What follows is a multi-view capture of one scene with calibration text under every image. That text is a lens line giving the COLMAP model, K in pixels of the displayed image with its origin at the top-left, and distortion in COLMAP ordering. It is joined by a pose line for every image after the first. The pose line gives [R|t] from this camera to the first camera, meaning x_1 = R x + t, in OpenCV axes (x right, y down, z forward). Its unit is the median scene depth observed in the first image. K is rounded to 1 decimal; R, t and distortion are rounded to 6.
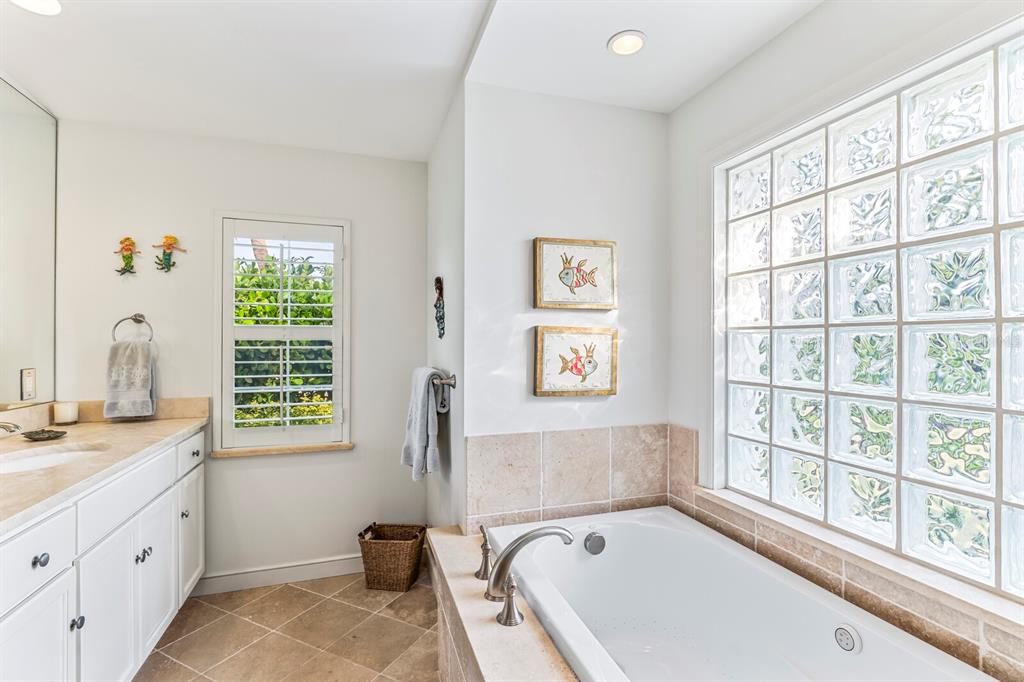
lens RADIAL K [[465.3, 0, 515.7], [0, 465.3, 336.4], [0, 0, 1]] dist [0.004634, 0.001505]
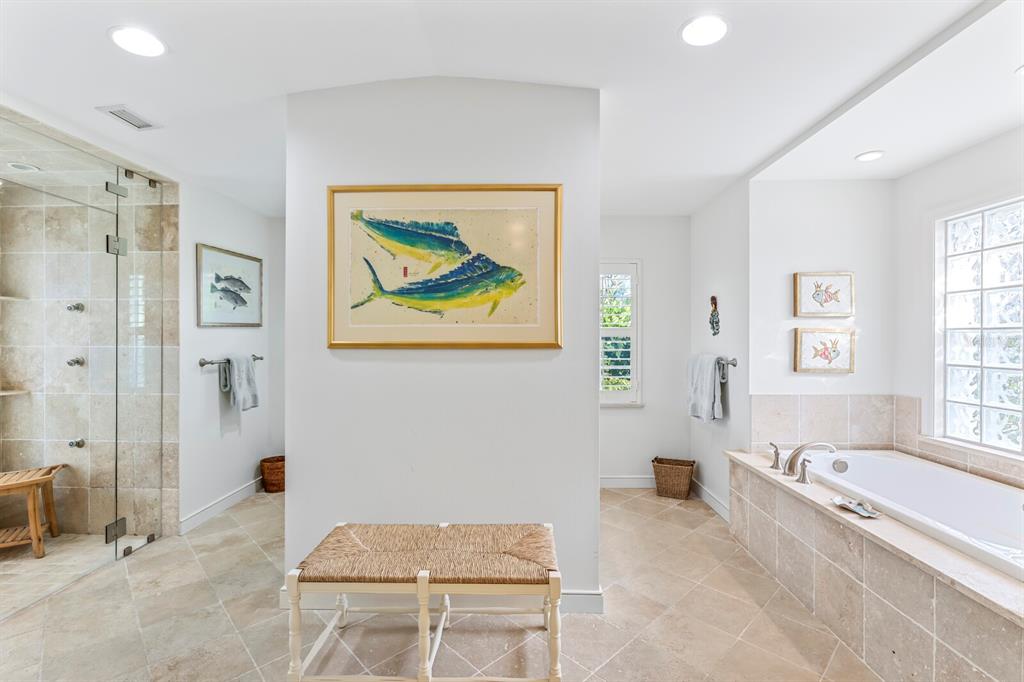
lens RADIAL K [[465.3, 0, 515.7], [0, 465.3, 336.4], [0, 0, 1]] dist [0.004634, 0.001505]
pose [[0.948506, -0.000335, -0.316759, -0.357677], [0.002673, 0.999972, 0.006945, -0.007132], [0.316747, -0.007434, 0.948481, -0.811305]]
